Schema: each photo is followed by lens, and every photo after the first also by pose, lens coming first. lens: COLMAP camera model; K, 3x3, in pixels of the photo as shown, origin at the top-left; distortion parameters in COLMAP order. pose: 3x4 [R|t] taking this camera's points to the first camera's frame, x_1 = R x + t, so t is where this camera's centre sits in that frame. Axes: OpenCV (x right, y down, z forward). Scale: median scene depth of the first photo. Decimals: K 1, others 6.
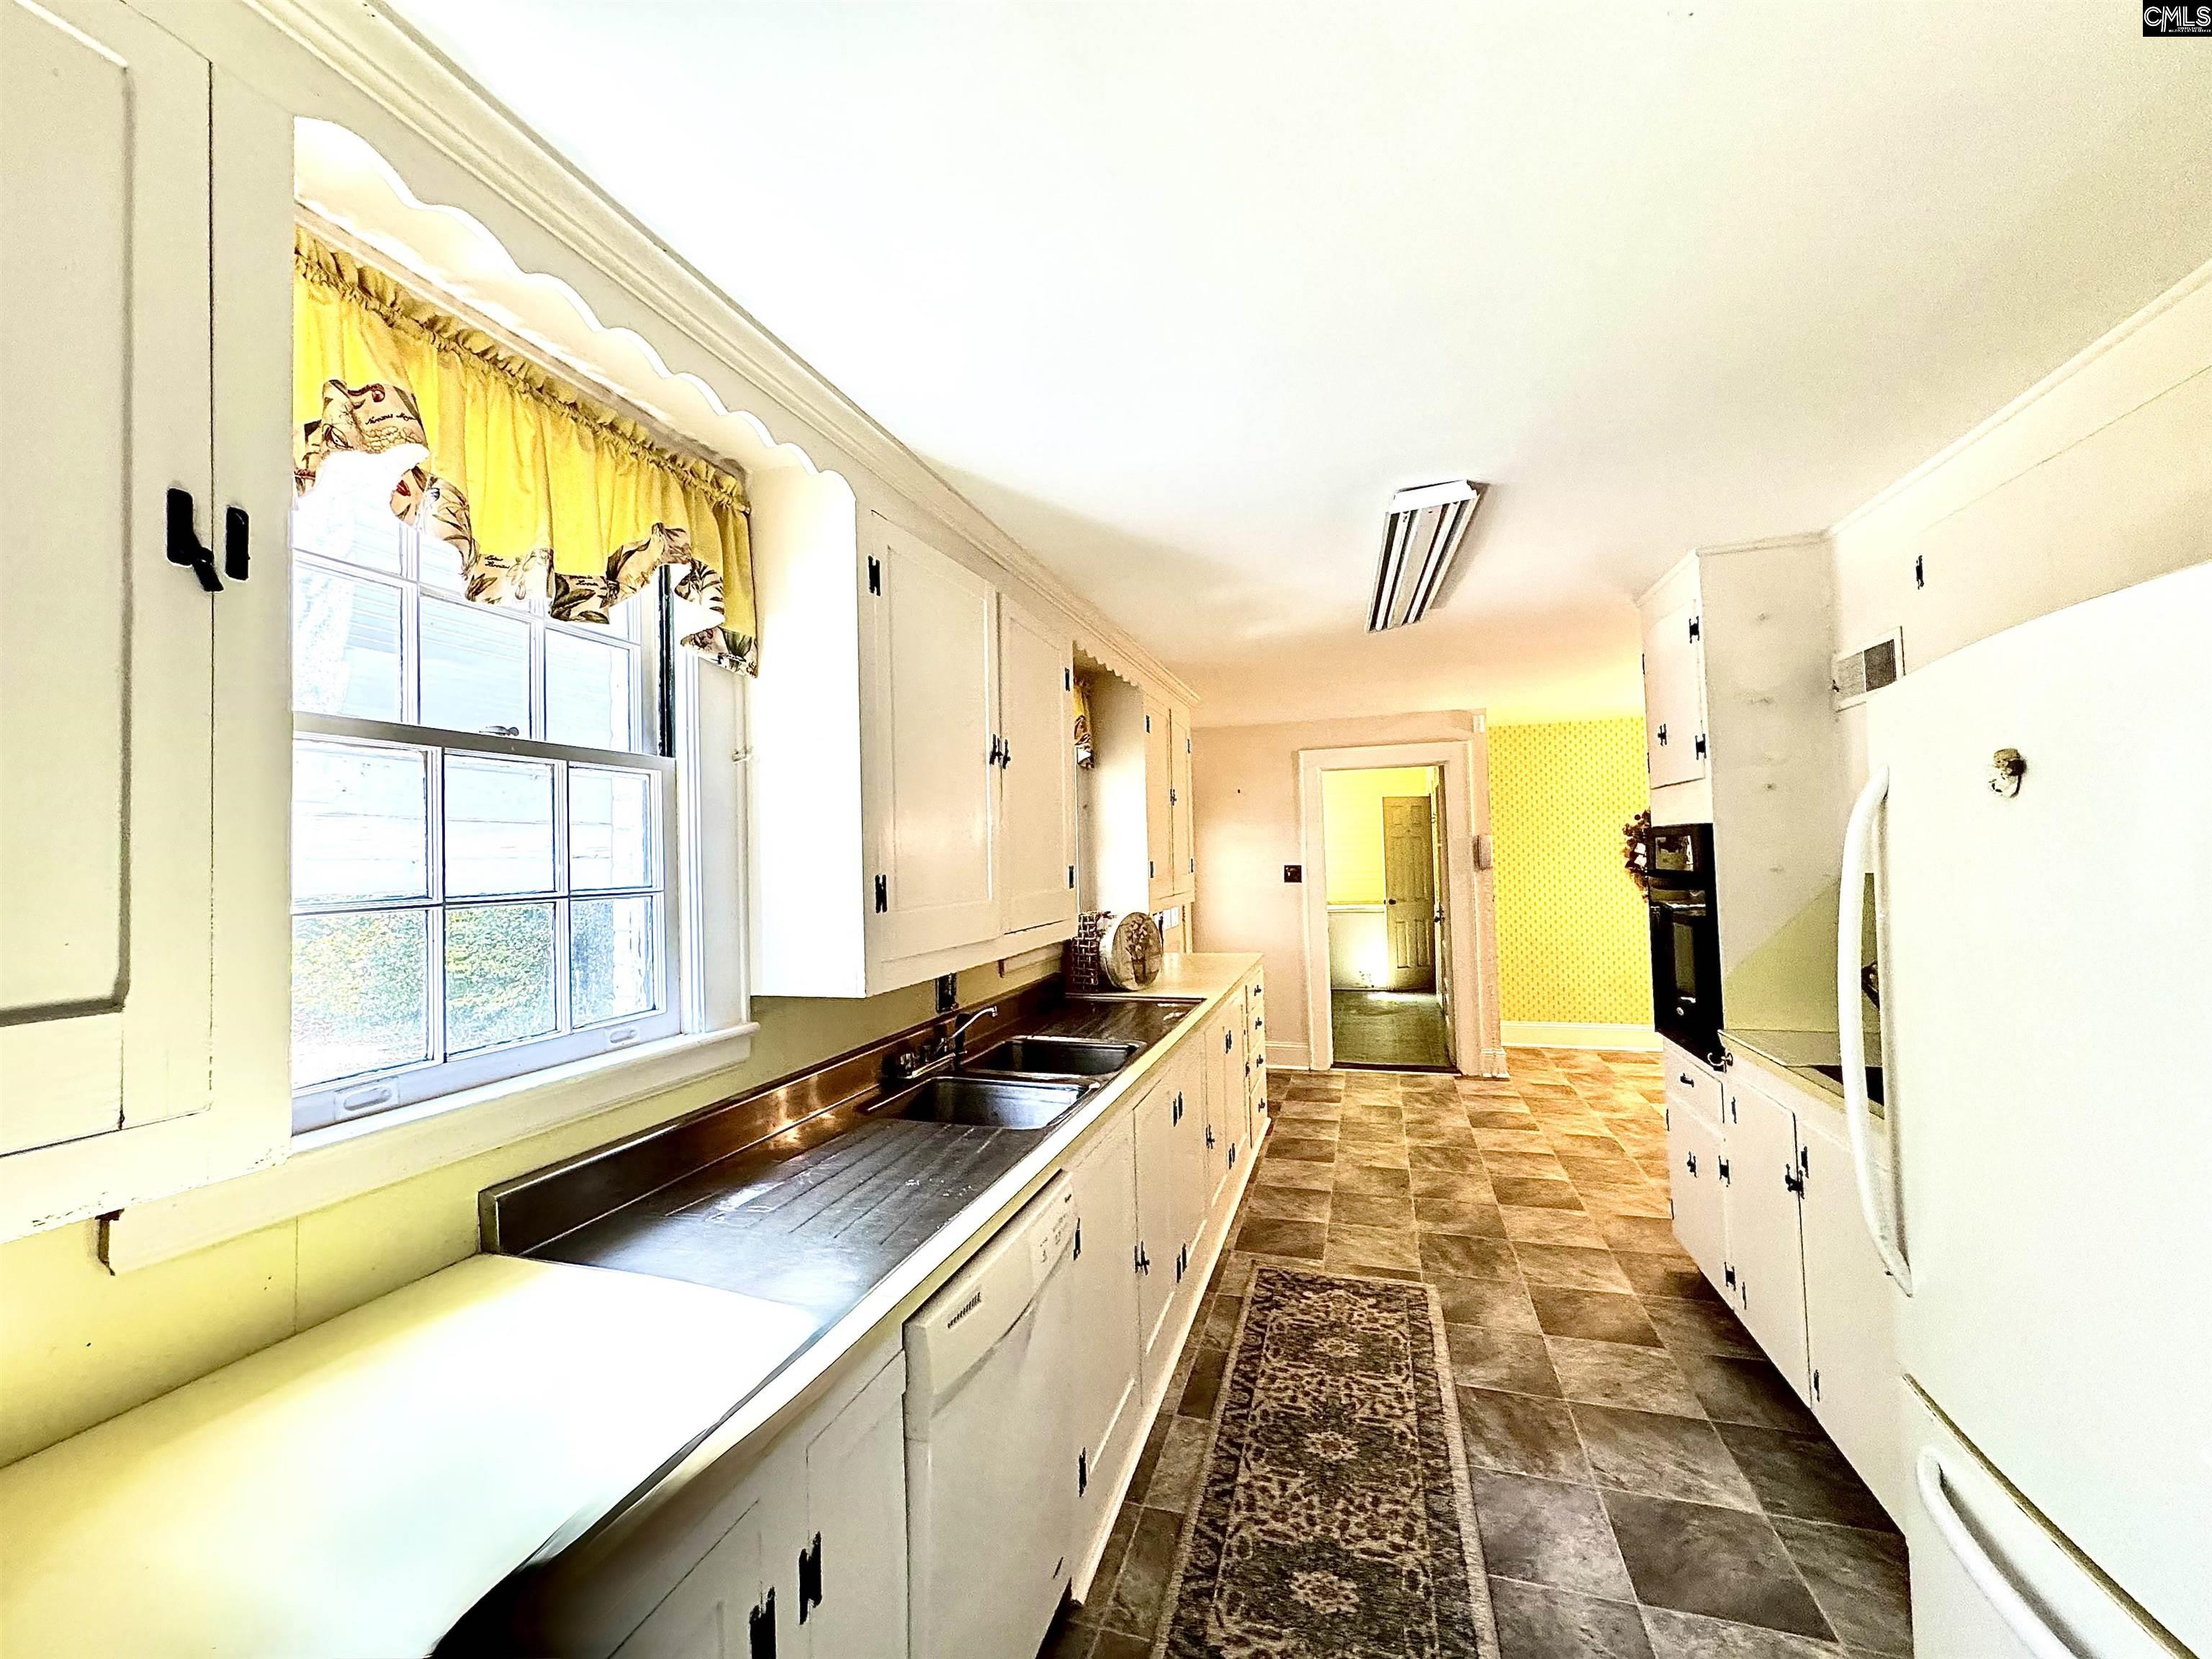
lens RADIAL K [[879.9, 0, 1106.4], [0, 879.9, 830.5], [0, 0, 1]] dist [0.000362, 0.000058]
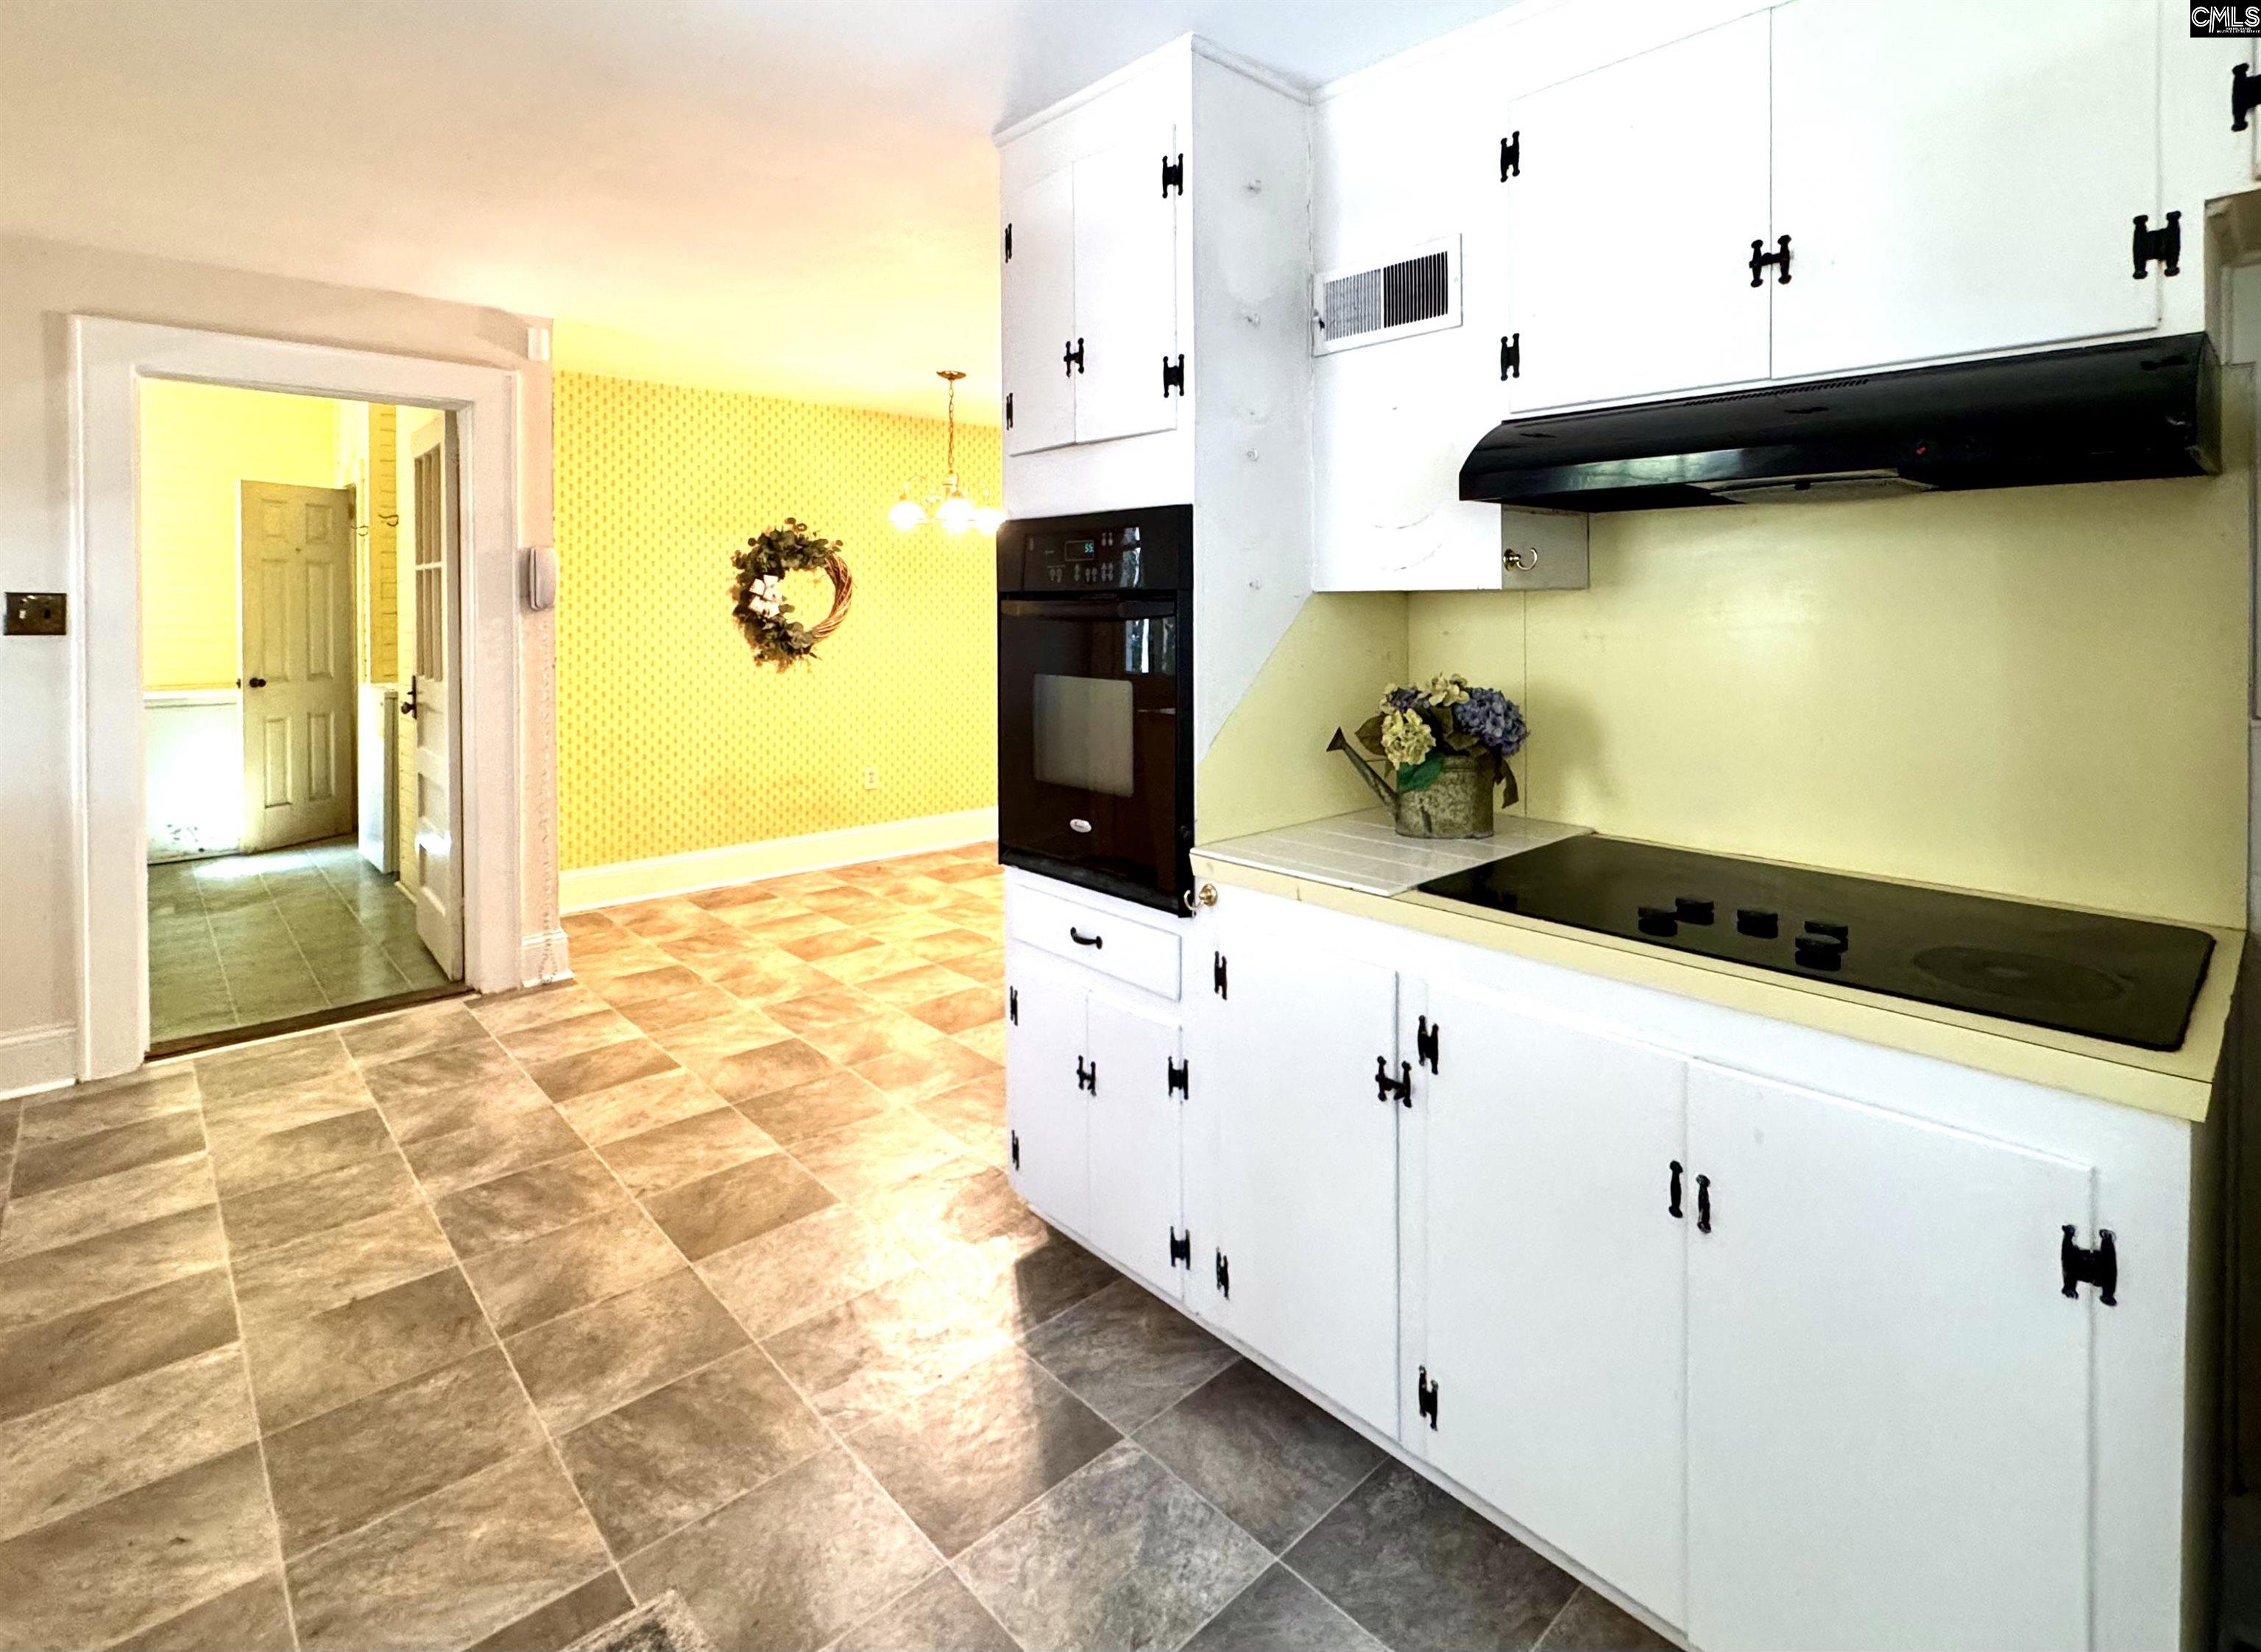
lens RADIAL K [[1105.1, 0, 1231.4], [0, 1105.1, 609.1], [0, 0, 1]] dist [-0.002010, -0.000043]
pose [[0.462429, 0.022240, 0.886378, 0.019286], [-0.036801, 0.999305, -0.005874, 0.035578], [-0.885892, -0.029903, 0.462926, 0.334686]]
